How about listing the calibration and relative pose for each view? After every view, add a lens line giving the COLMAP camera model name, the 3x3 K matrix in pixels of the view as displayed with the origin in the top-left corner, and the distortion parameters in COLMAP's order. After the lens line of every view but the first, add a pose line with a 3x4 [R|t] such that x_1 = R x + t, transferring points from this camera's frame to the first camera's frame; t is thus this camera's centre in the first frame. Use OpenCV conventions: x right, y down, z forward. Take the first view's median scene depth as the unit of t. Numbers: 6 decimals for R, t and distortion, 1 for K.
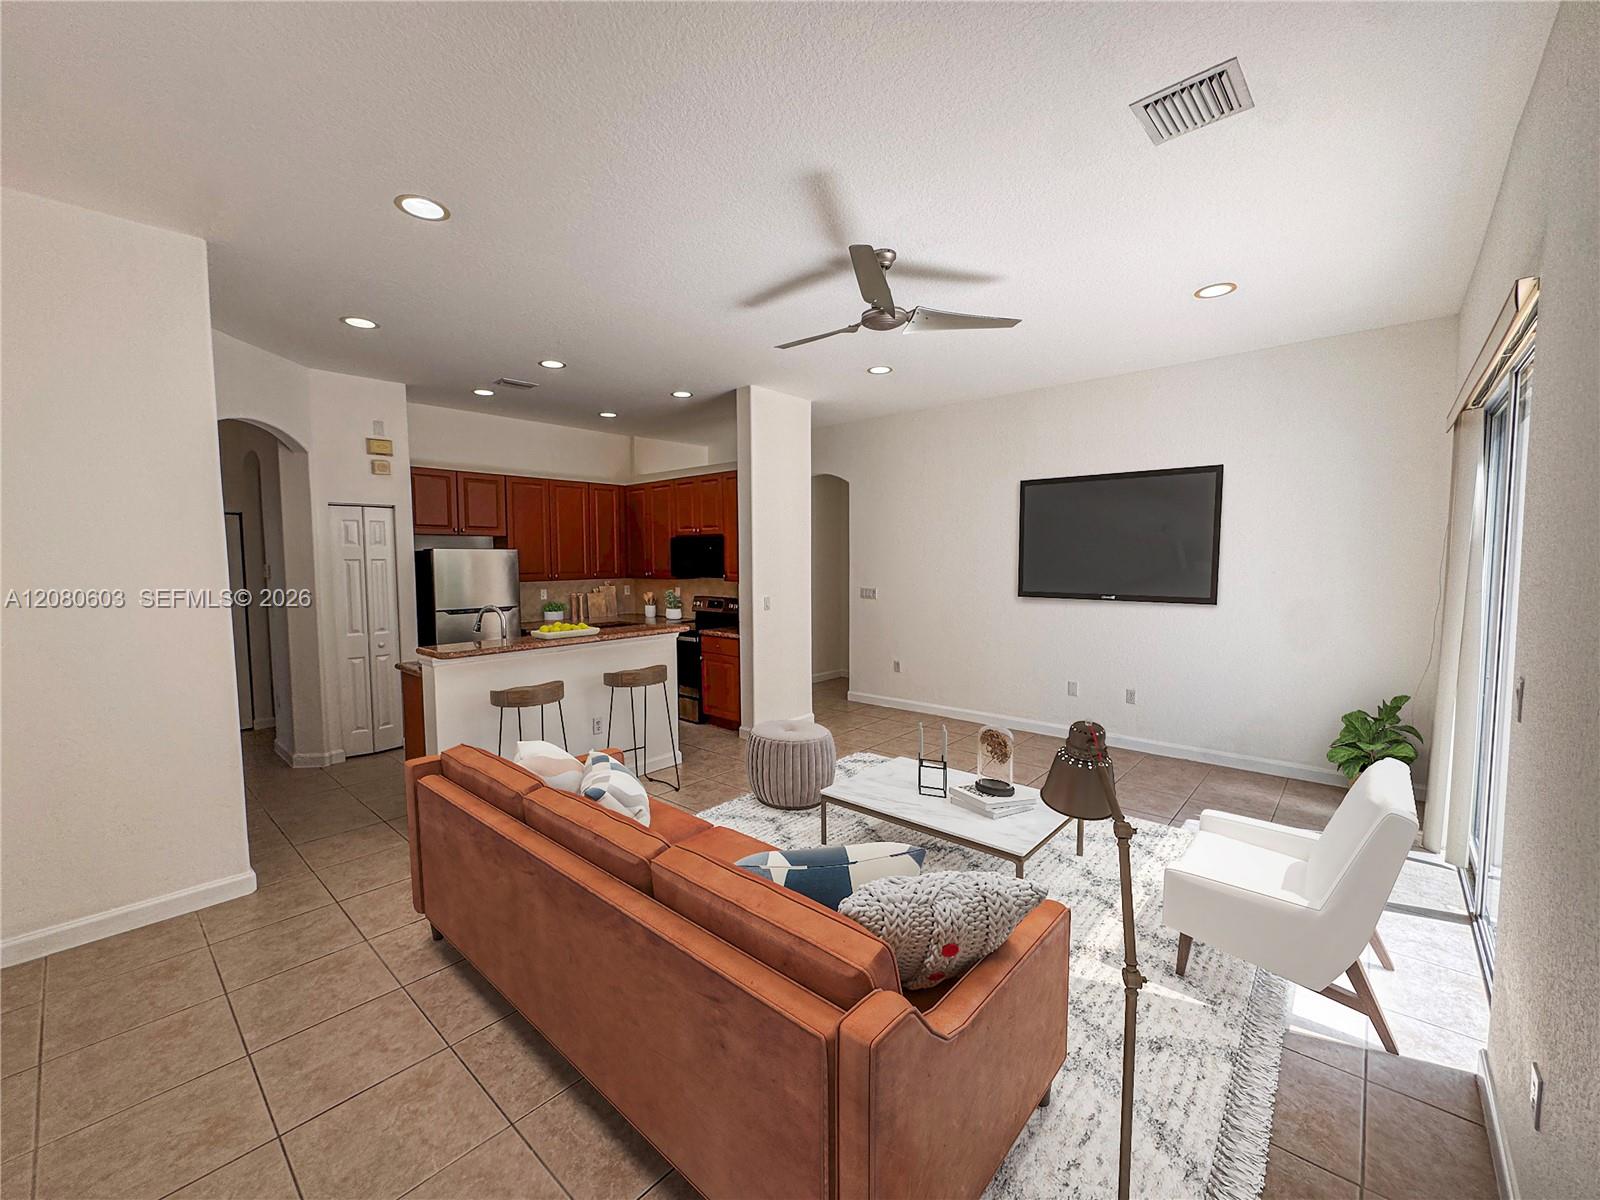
lens RADIAL K [[644.5, 0, 794.1], [0, 644.5, 594.4], [0, 0, 1]] dist [-0.000817, 0.000187]
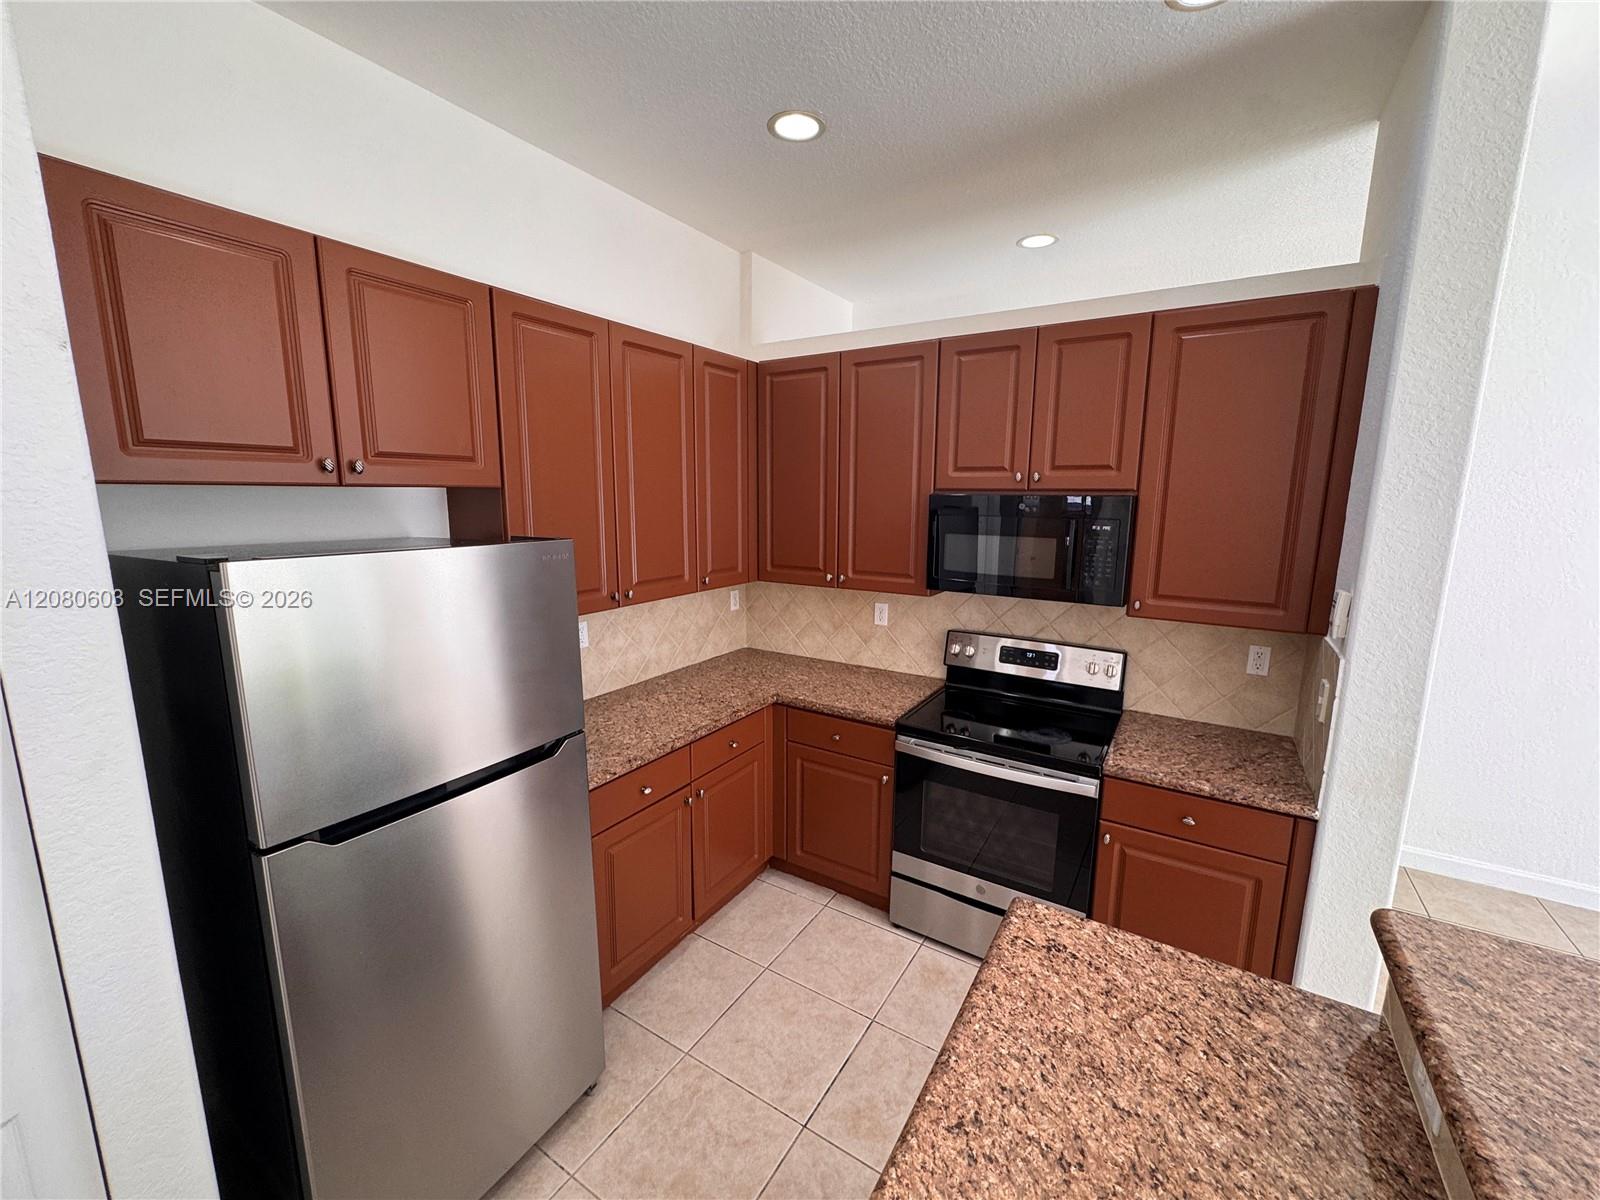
lens RADIAL K [[644.5, 0, 806.4], [0, 644.5, 597.8], [0, 0, 1]] dist [-0.000817, 0.000187]
pose [[0.983135, -0.015815, 0.182196, -0.364413], [-0.000917, 0.995815, 0.091390, -0.065978], [-0.182878, -0.090016, 0.979006, 0.667687]]
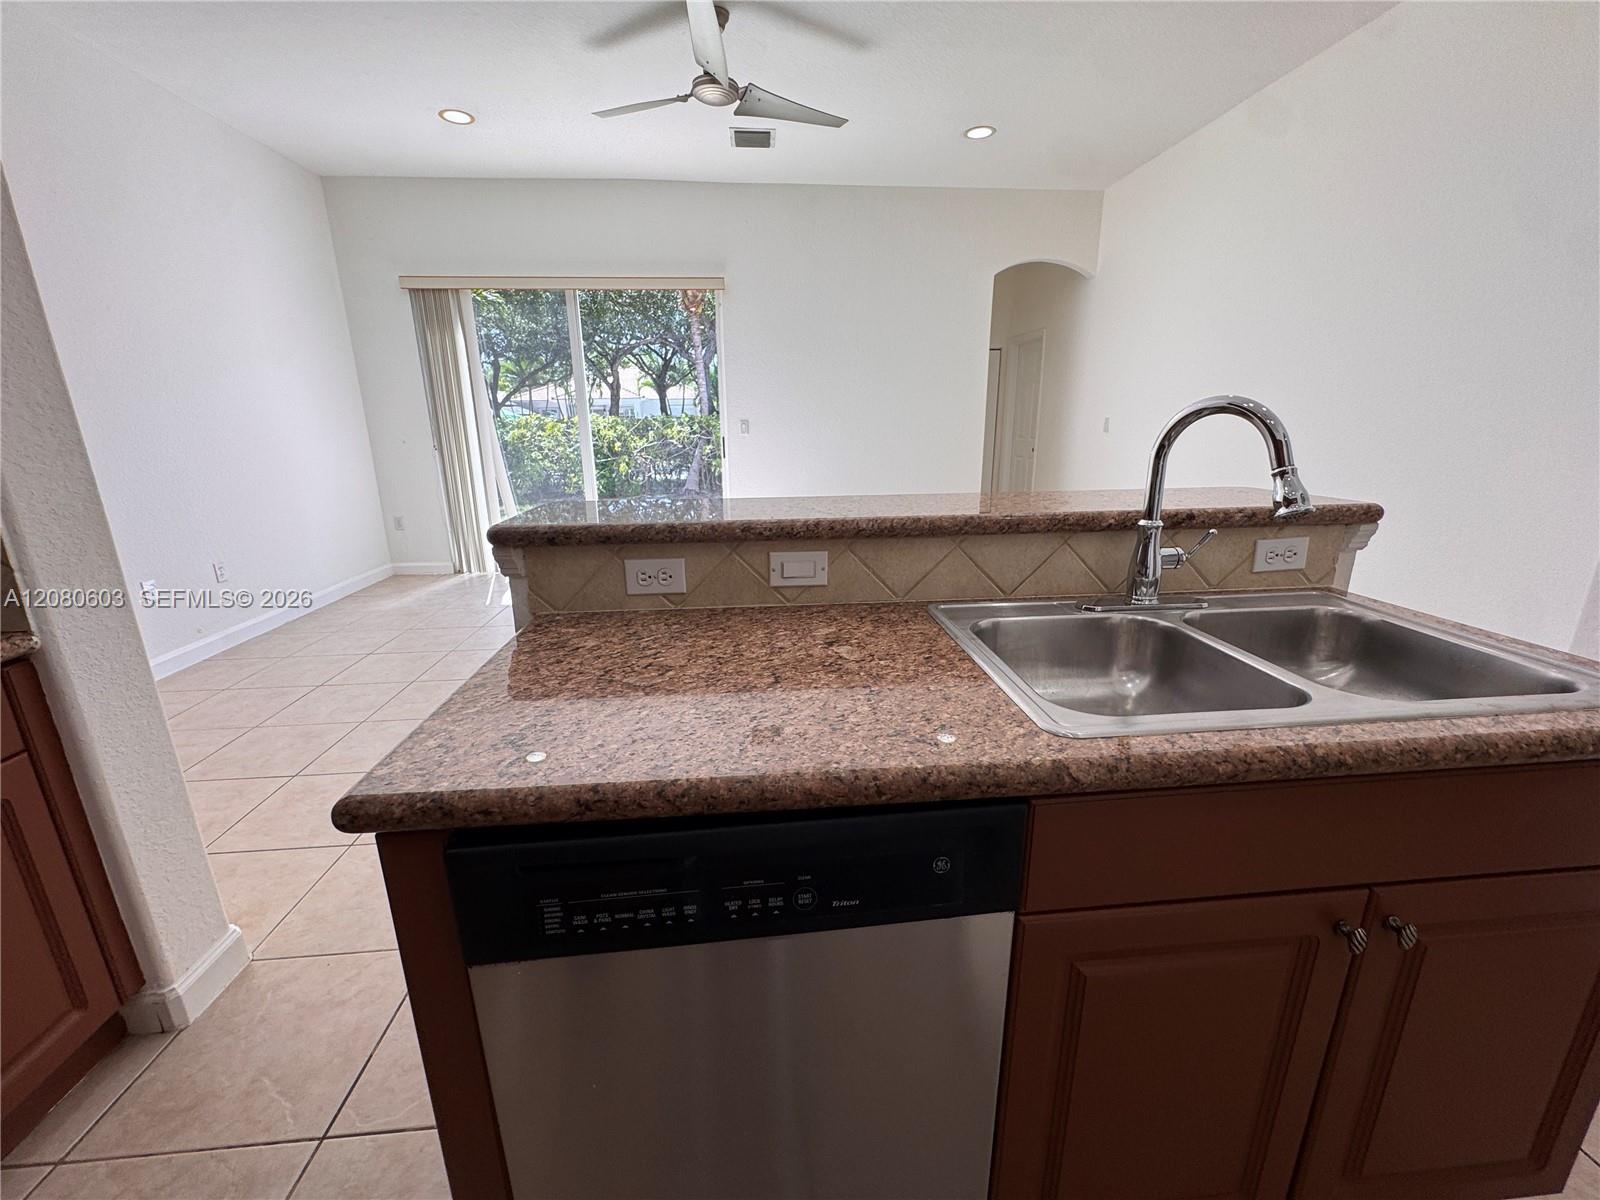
lens RADIAL K [[644.5, 0, 798.0], [0, 644.5, 594.8], [0, 0, 1]] dist [-0.000817, 0.000187]
pose [[-0.728925, -0.164250, 0.664597, -0.361244], [0.068561, 0.948397, 0.309586, 0.007437], [-0.681152, 0.271230, -0.680049, 0.885632]]
